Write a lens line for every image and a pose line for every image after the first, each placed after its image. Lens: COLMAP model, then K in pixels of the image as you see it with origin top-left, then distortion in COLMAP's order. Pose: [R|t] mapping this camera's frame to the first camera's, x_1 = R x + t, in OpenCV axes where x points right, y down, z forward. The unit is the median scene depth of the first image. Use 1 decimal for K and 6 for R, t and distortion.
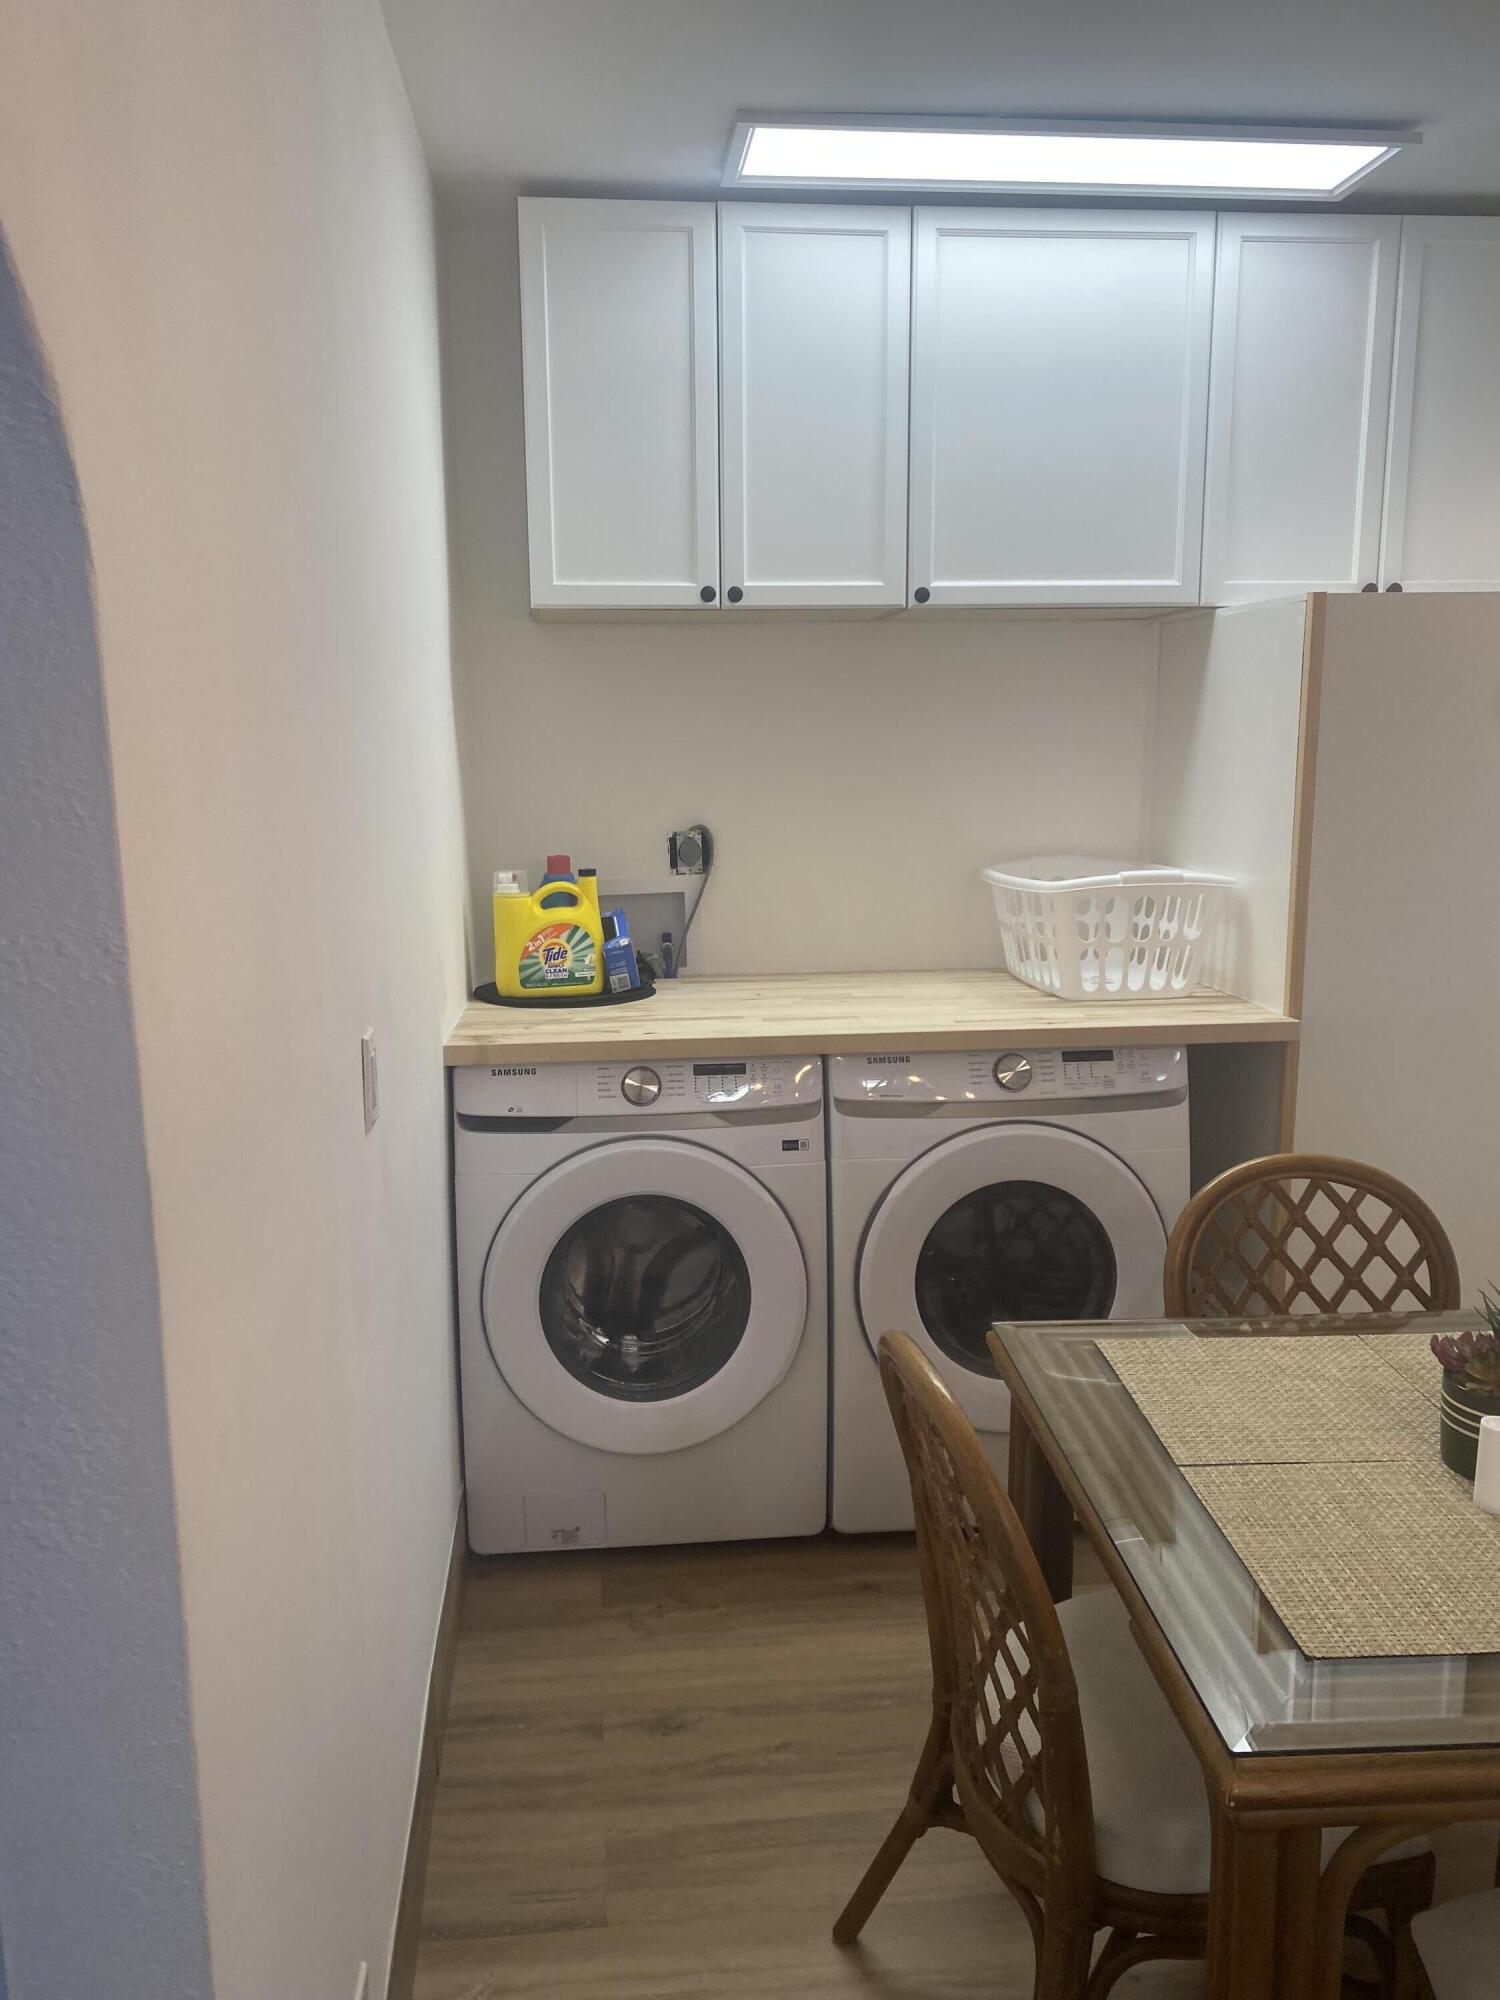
lens RADIAL K [[1496.4, 0, 730.2], [0, 1496.4, 1004.9], [0, 0, 1]] dist [0.011763, -0.021198]
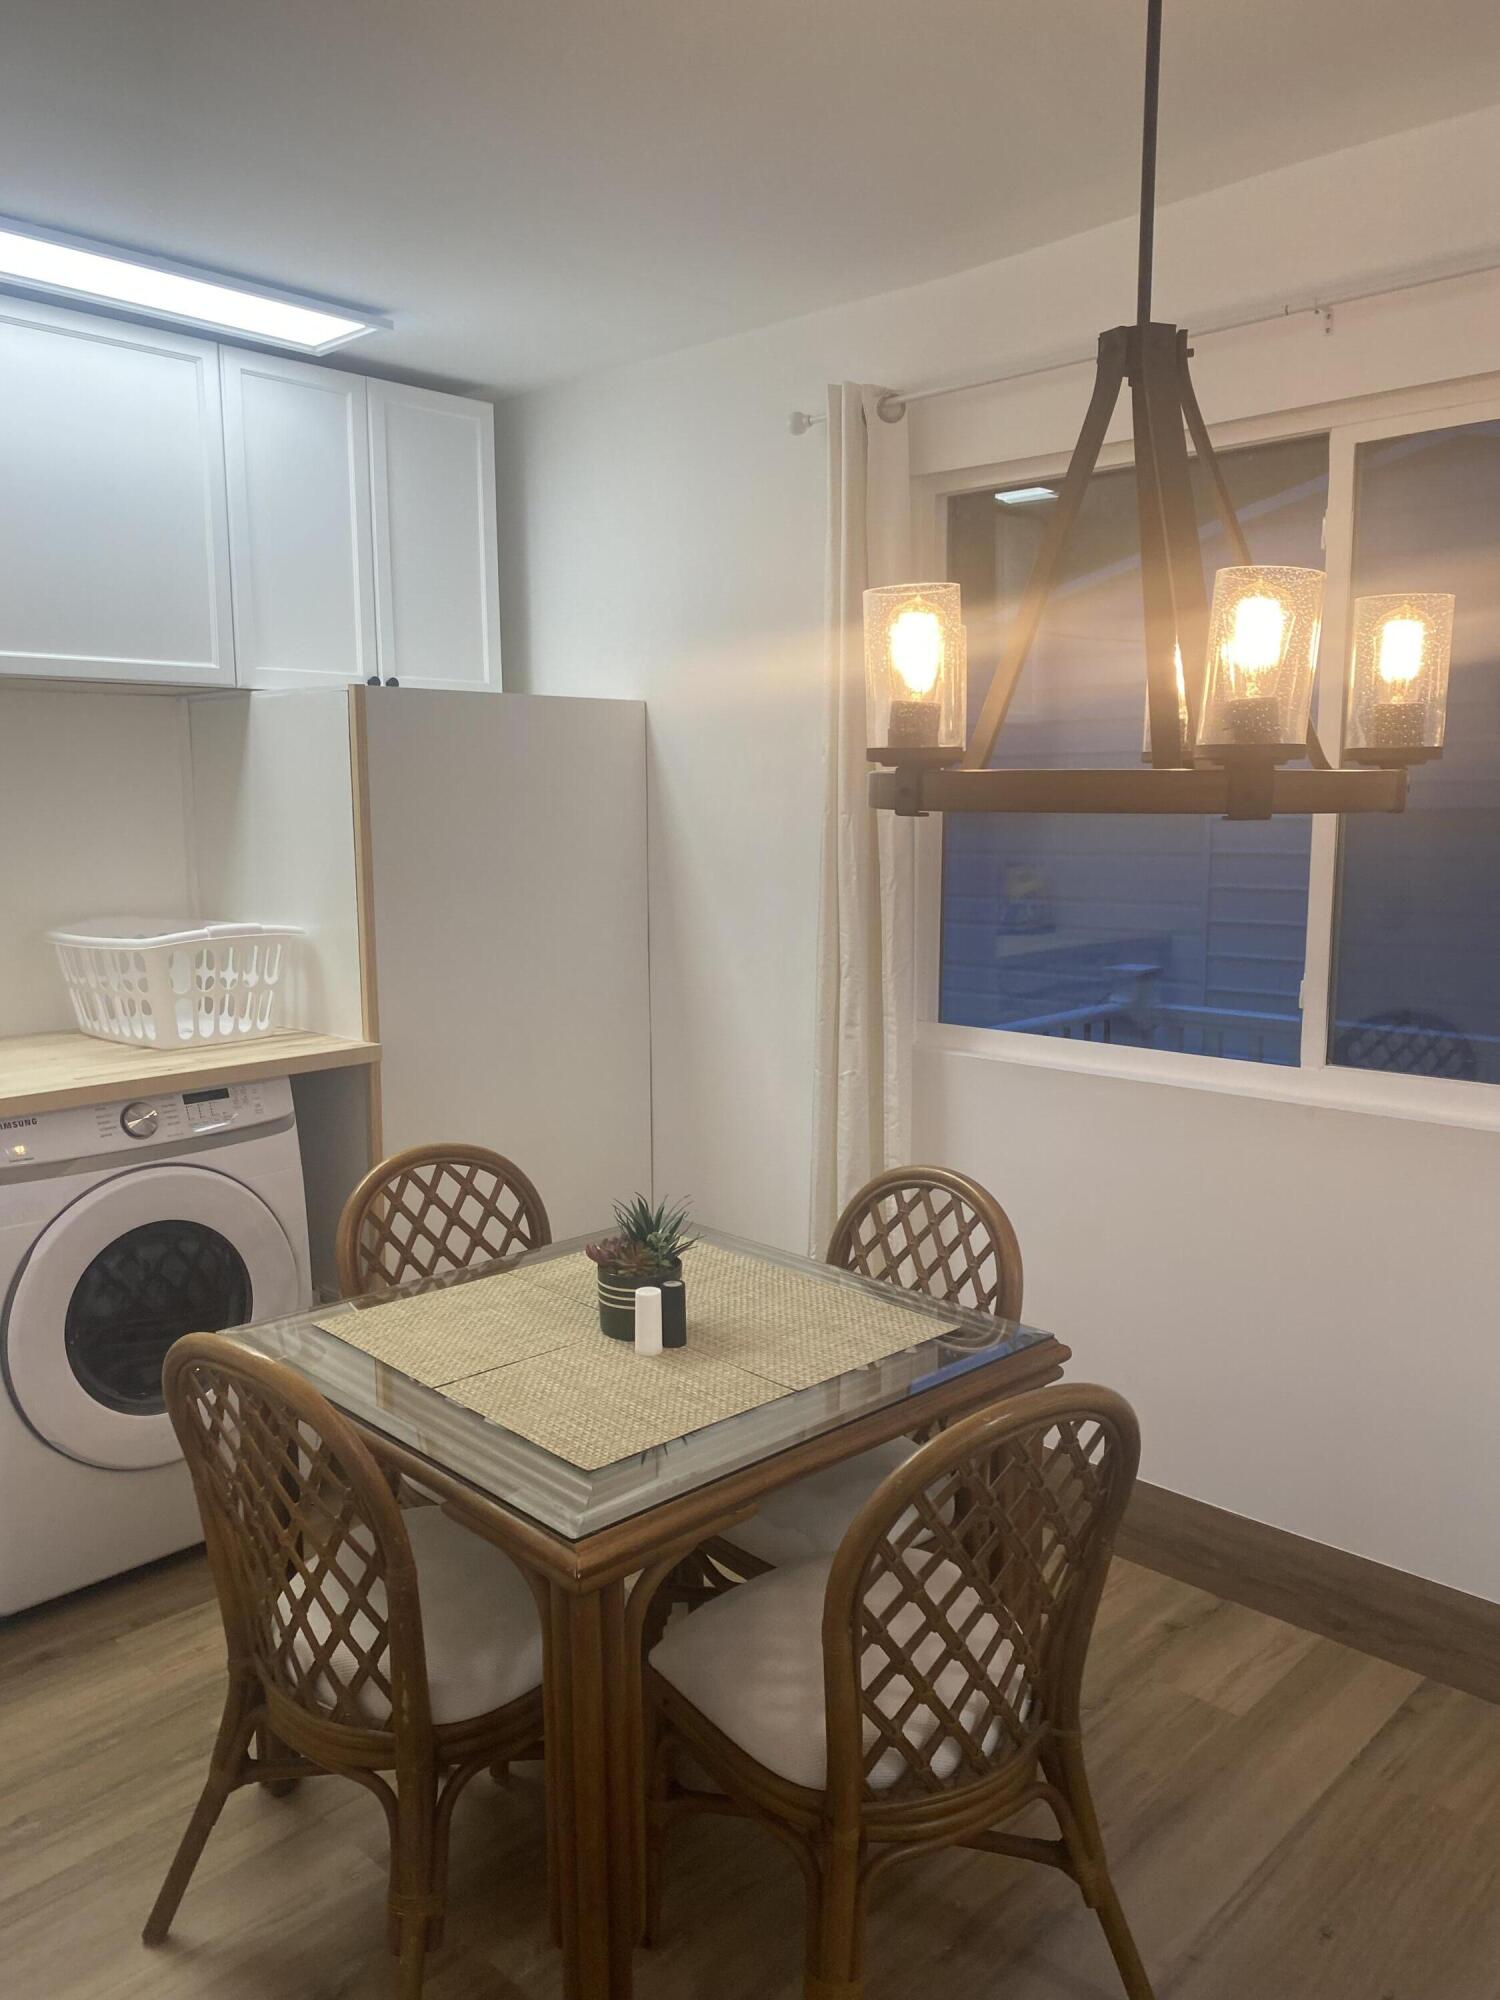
lens RADIAL K [[1496.4, 0, 745.2], [0, 1496.4, 1004.8], [0, 0, 1]] dist [0.011763, -0.021198]
pose [[0.745627, -0.086230, 0.660761, -0.185309], [0.111862, 0.993718, 0.003453, 0.008215], [-0.656908, 0.071340, 0.750588, -0.081817]]
